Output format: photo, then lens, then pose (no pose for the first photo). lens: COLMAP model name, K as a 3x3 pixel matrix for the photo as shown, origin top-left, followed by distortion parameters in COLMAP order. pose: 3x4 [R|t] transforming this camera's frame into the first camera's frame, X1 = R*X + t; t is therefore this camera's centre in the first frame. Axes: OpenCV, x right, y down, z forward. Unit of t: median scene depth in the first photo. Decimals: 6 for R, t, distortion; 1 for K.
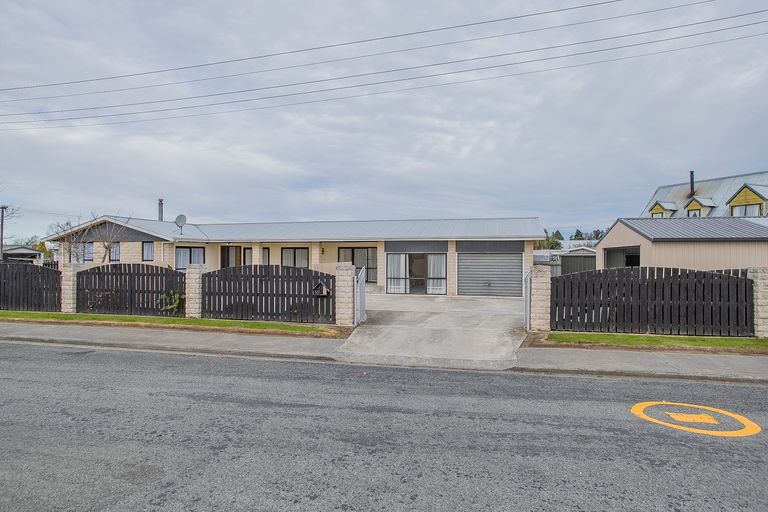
lens RADIAL K [[439.0, 0, 383.1], [0, 439.0, 252.8], [0, 0, 1]] dist [-0.077473, 0.049138]
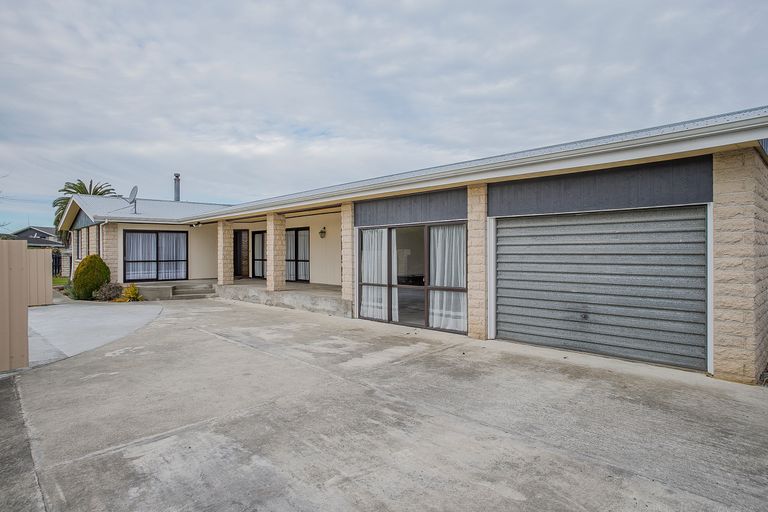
lens RADIAL K [[439.0, 0, 383.1], [0, 439.0, 252.8], [0, 0, 1]] dist [-0.077473, 0.049138]
pose [[0.848642, -0.005237, -0.528942, 0.271834], [0.009220, 0.999946, 0.004892, 0.024290], [0.528887, -0.009028, 0.848644, 0.639611]]
